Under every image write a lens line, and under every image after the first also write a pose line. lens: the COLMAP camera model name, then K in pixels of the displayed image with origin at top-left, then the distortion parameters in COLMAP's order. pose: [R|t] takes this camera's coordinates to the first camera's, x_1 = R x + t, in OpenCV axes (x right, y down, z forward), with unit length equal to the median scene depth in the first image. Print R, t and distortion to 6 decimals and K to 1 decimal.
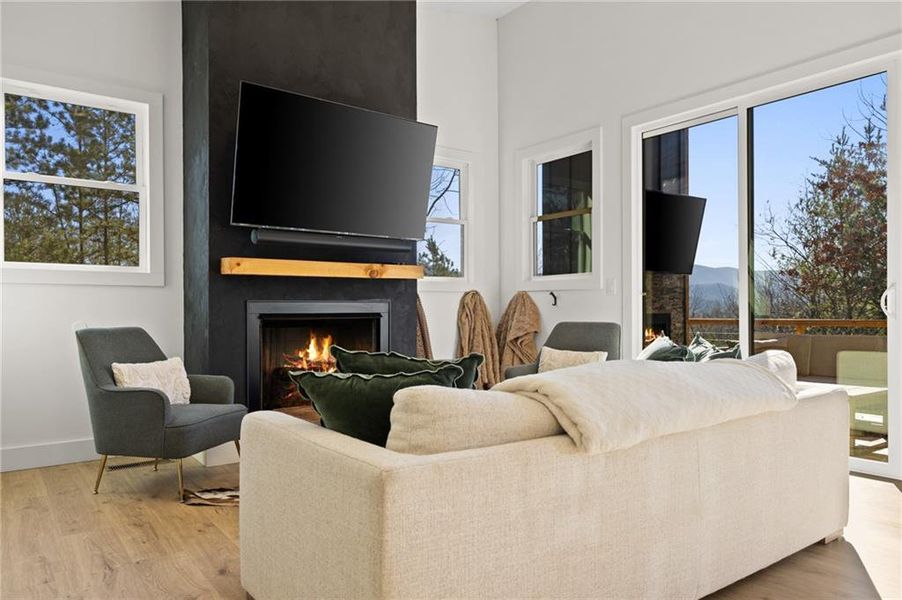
lens RADIAL K [[648.3, 0, 467.2], [0, 648.3, 302.2], [0, 0, 1]] dist [0.000425, -0.000328]
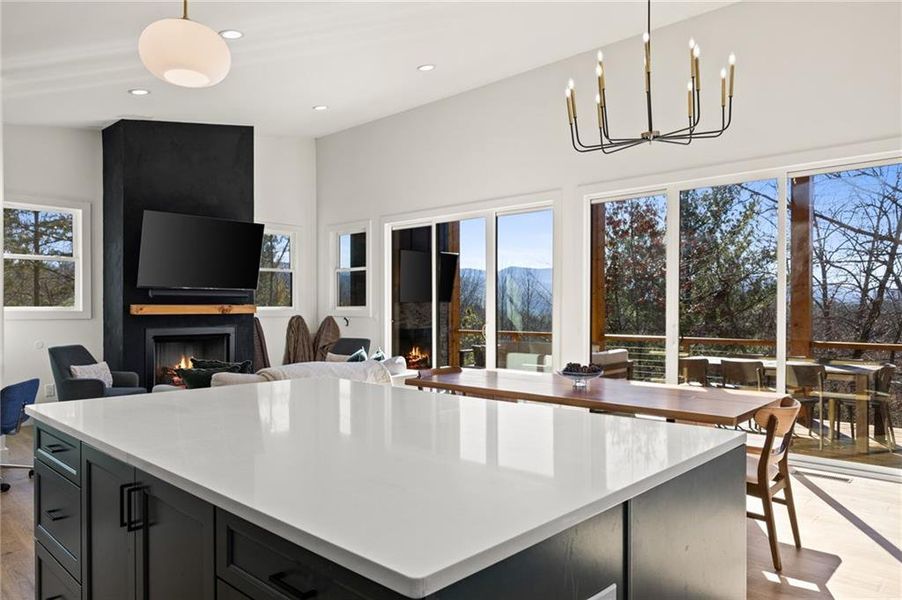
lens RADIAL K [[610.5, 0, 463.5], [0, 610.5, 304.5], [0, 0, 1]] dist [-0.003263, -0.002078]
pose [[0.983190, 0.004199, 0.182537, 0.176463], [-0.004949, 0.999981, 0.003655, -0.068241], [-0.182518, -0.004497, 0.983192, -0.676414]]
